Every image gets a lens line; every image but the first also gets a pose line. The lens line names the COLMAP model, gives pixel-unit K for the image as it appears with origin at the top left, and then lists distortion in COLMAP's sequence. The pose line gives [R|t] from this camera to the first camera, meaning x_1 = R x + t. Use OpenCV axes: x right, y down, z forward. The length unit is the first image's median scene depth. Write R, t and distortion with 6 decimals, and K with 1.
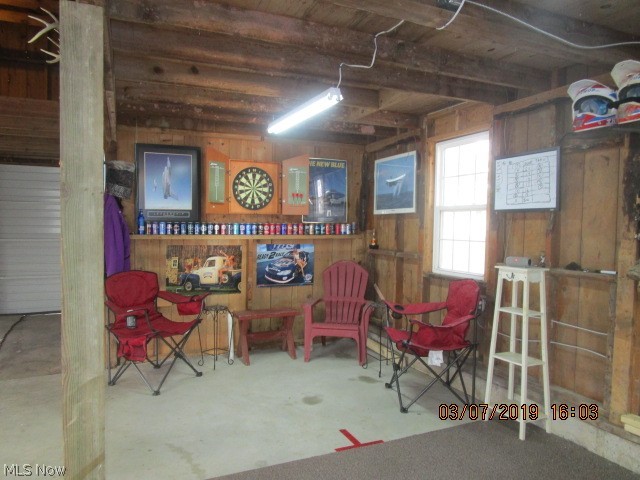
lens RADIAL K [[478.1, 0, 319.0], [0, 478.1, 239.9], [0, 0, 1]] dist [-0.004243, 0.002669]
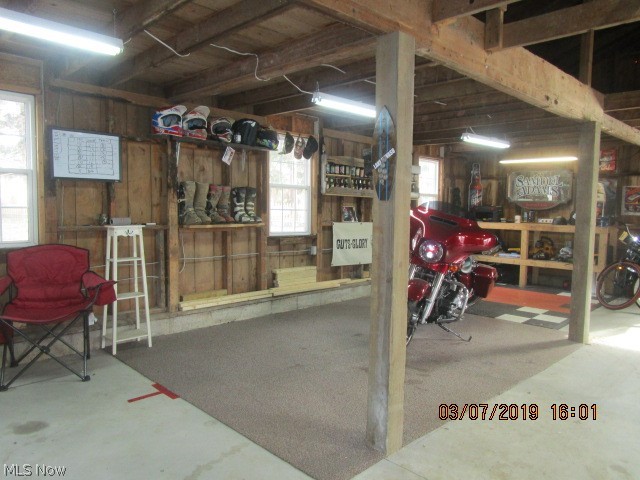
lens RADIAL K [[478.1, 0, 320.0], [0, 478.1, 238.1], [0, 0, 1]] dist [-0.004243, 0.002669]
pose [[-0.373908, -0.073107, 0.924580, -0.920447], [0.016071, 0.996228, 0.085271, -0.009248], [-0.927326, 0.046742, -0.371323, 0.933417]]
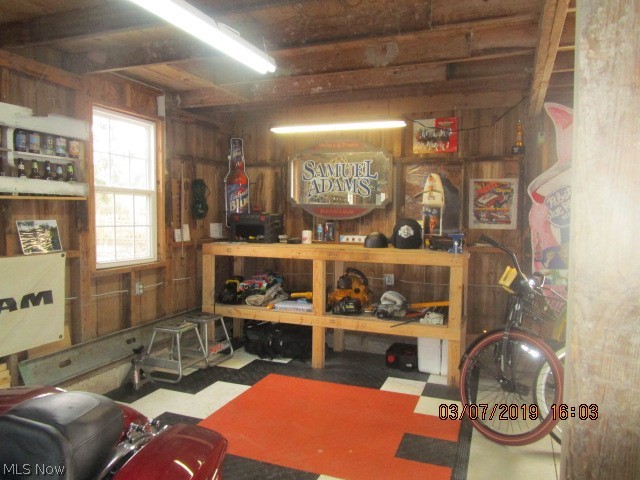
lens RADIAL K [[478.1, 0, 319.3], [0, 478.1, 240.3], [0, 0, 1]] dist [-0.004243, 0.002669]
pose [[-0.704254, -0.051160, 0.708102, -0.325296], [0.011457, 0.996451, 0.083388, 0.006501], [-0.709855, 0.066839, -0.701169, 0.324370]]
